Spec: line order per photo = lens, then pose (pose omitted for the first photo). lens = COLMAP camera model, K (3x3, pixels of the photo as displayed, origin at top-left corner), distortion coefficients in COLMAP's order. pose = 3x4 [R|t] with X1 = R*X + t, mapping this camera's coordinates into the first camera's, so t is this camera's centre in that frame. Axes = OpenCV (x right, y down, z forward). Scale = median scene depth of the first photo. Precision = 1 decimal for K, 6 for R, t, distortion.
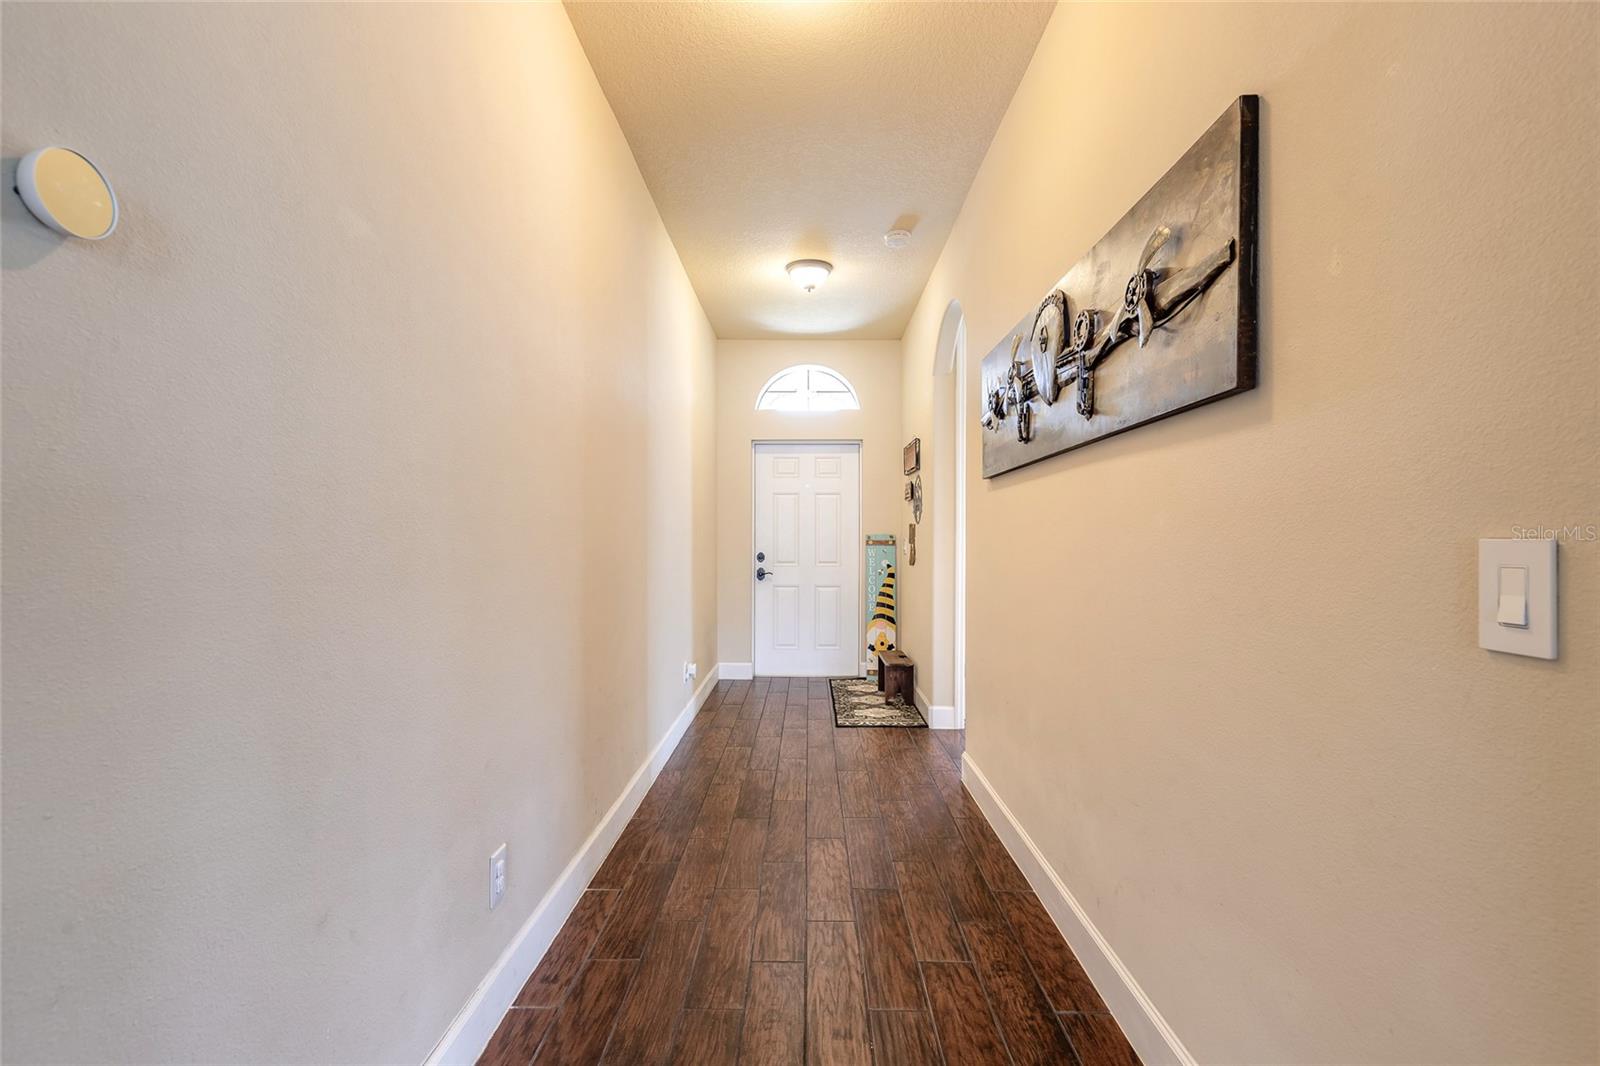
lens RADIAL K [[695.1, 0, 801.8], [0, 695.1, 532.4], [0, 0, 1]] dist [0.000461, -0.000001]
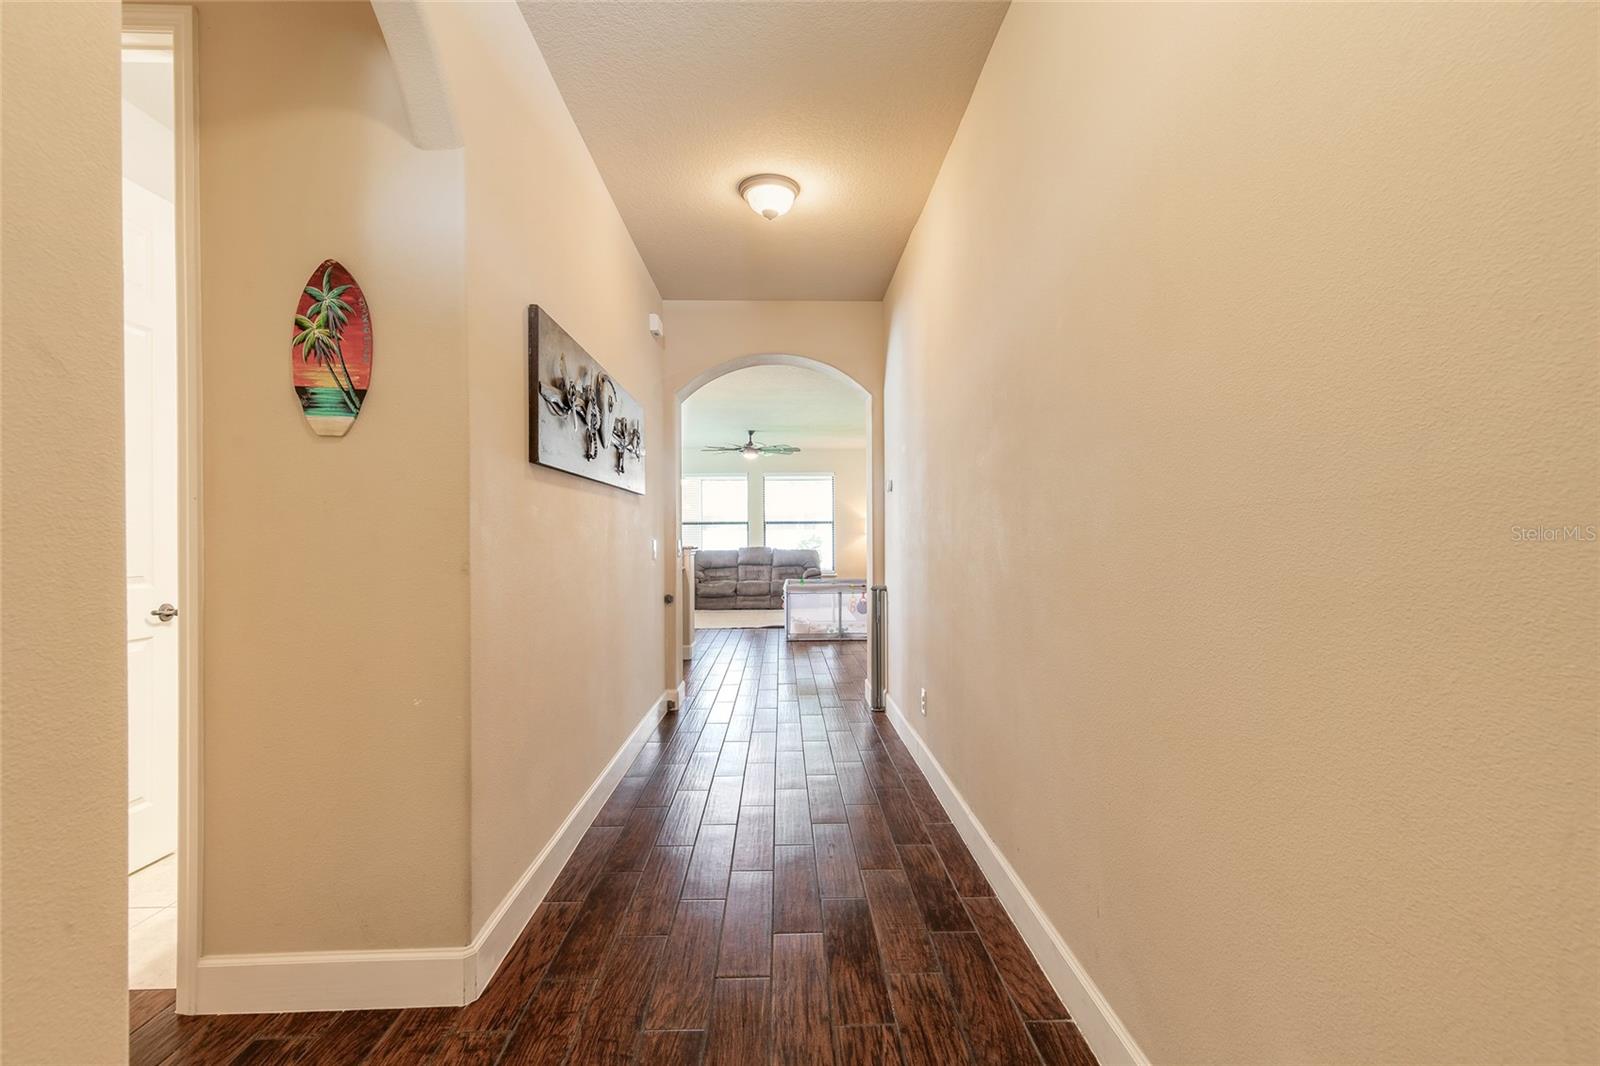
lens RADIAL K [[726.7, 0, 800.7], [0, 726.7, 533.5], [0, 0, 1]] dist [0.010325, -0.001744]
pose [[-0.999238, -0.005103, -0.038706, 0.005352], [-0.004430, 0.999838, -0.017459, 0.009025], [0.038788, -0.017274, -0.999098, 0.983151]]
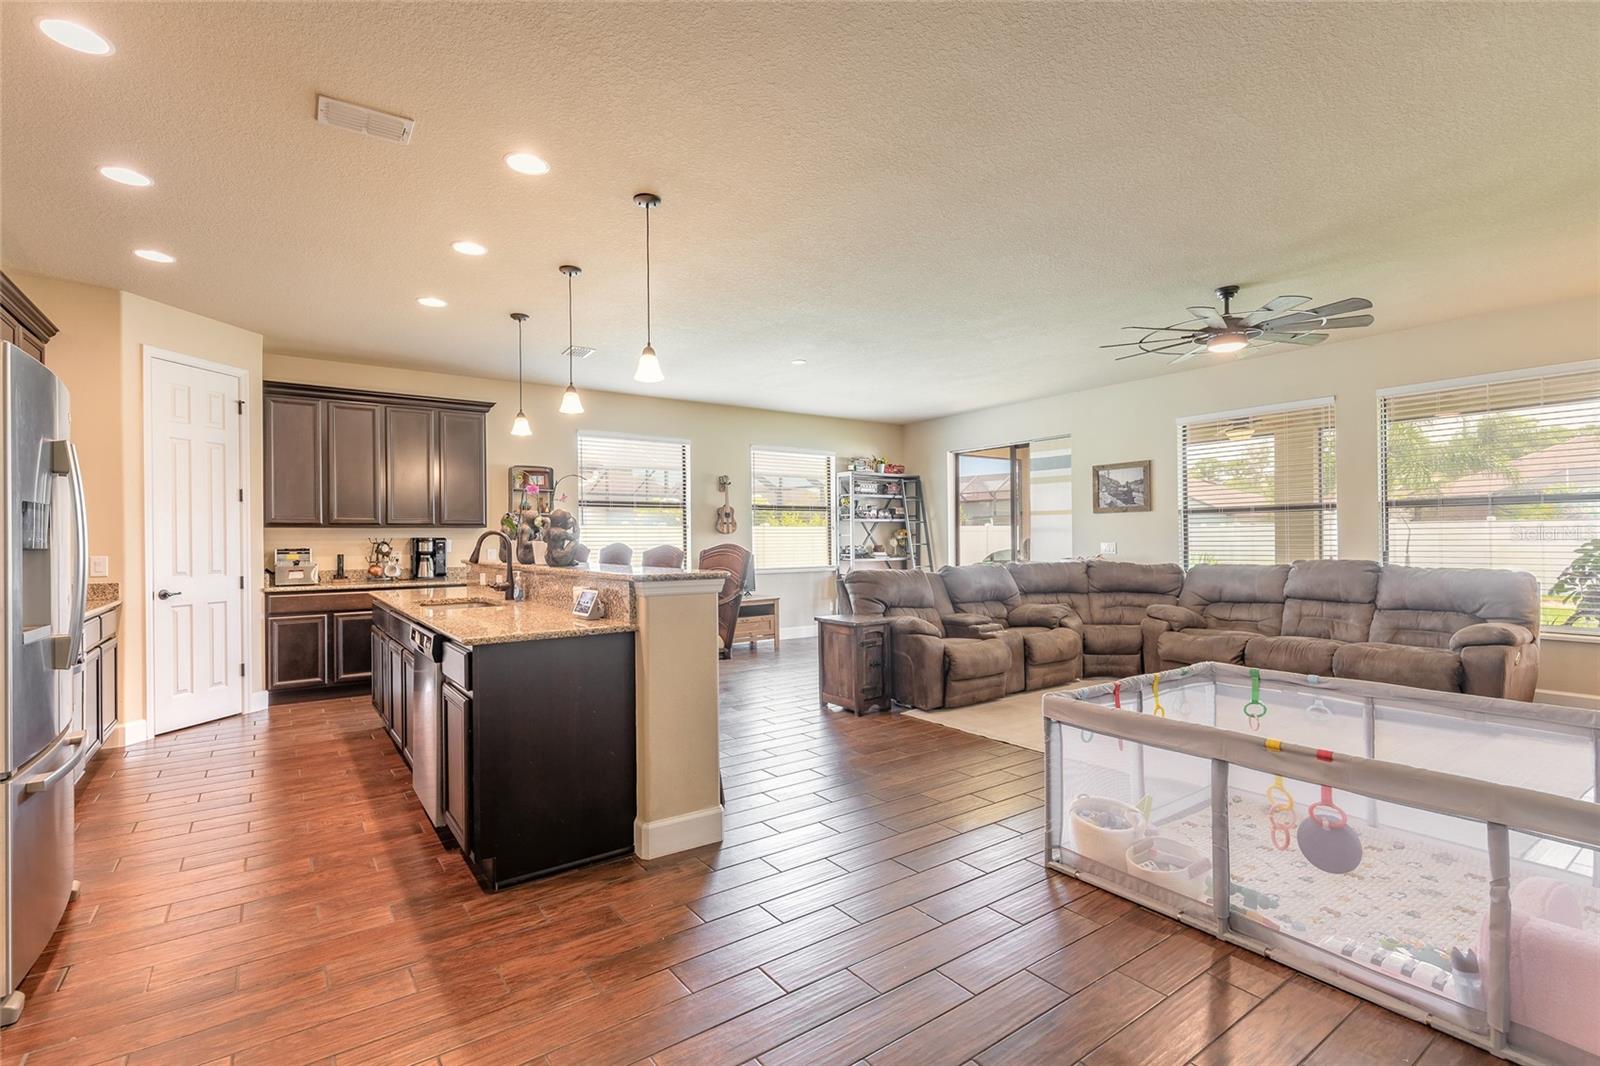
lens RADIAL K [[726.7, 0, 786.5], [0, 726.7, 539.3], [0, 0, 1]] dist [0.010325, -0.001744]
pose [[-0.582143, 0.000402, 0.813086, -0.326815], [-0.000413, 1.000000, -0.000791, -0.015570], [-0.813086, -0.000797, -0.582143, -0.116577]]
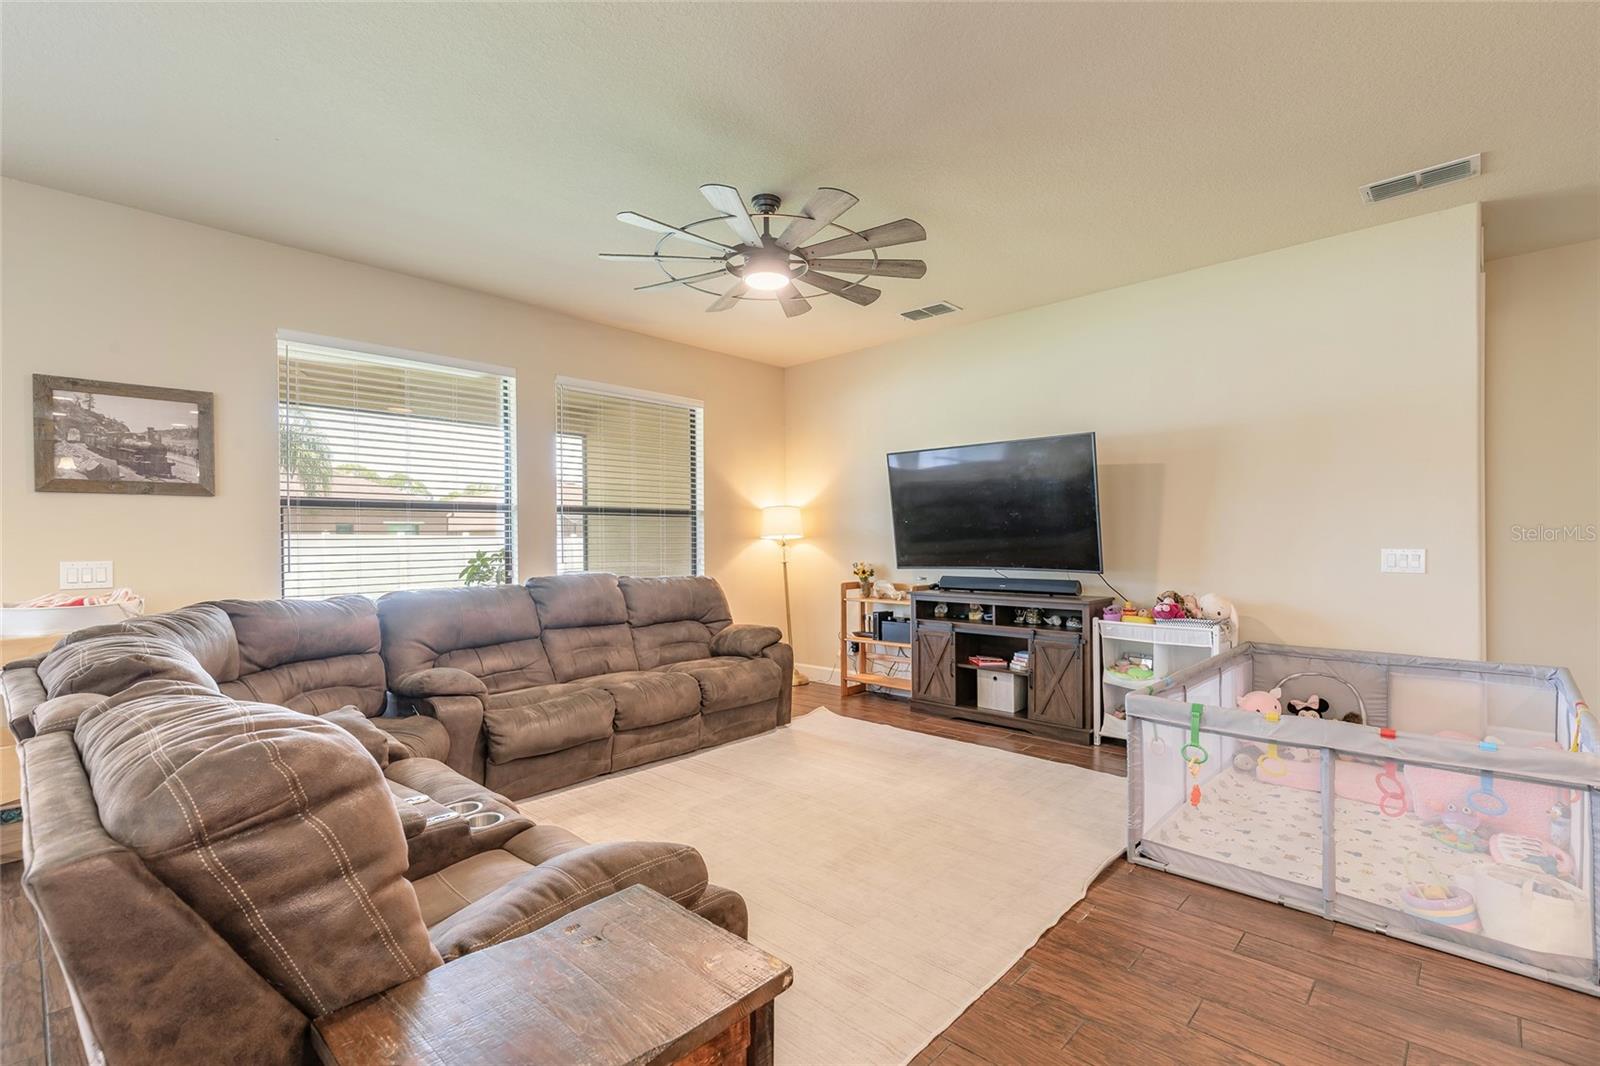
lens RADIAL K [[726.7, 0, 797.7], [0, 726.7, 539.8], [0, 0, 1]] dist [0.010325, -0.001744]
pose [[-0.674456, 0.000201, -0.738315, 0.501008], [0.012238, 0.999866, -0.010908, -0.015149], [0.738213, -0.016393, -0.674368, -0.595382]]
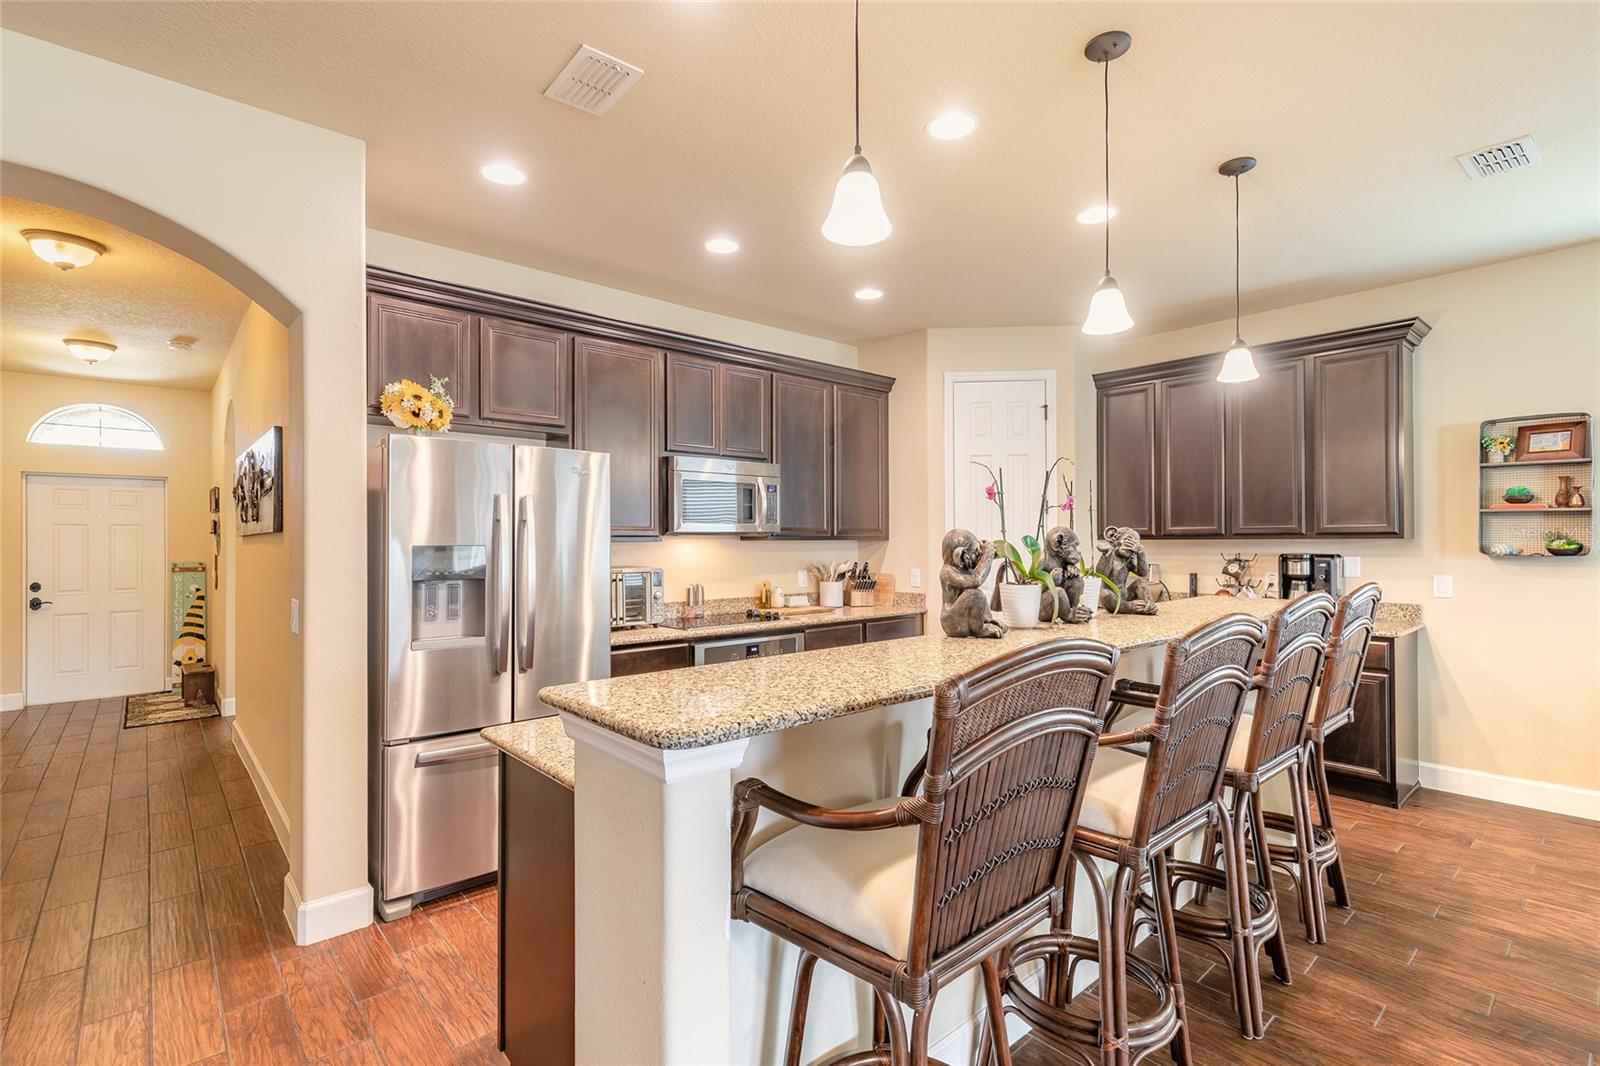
lens RADIAL K [[726.7, 0, 788.9], [0, 726.7, 536.4], [0, 0, 1]] dist [0.010325, -0.001744]
pose [[0.743849, -0.006455, 0.668316, 0.046485], [0.002996, 0.999976, 0.006324, -0.044195], [-0.668341, -0.002702, 0.743850, -0.544369]]
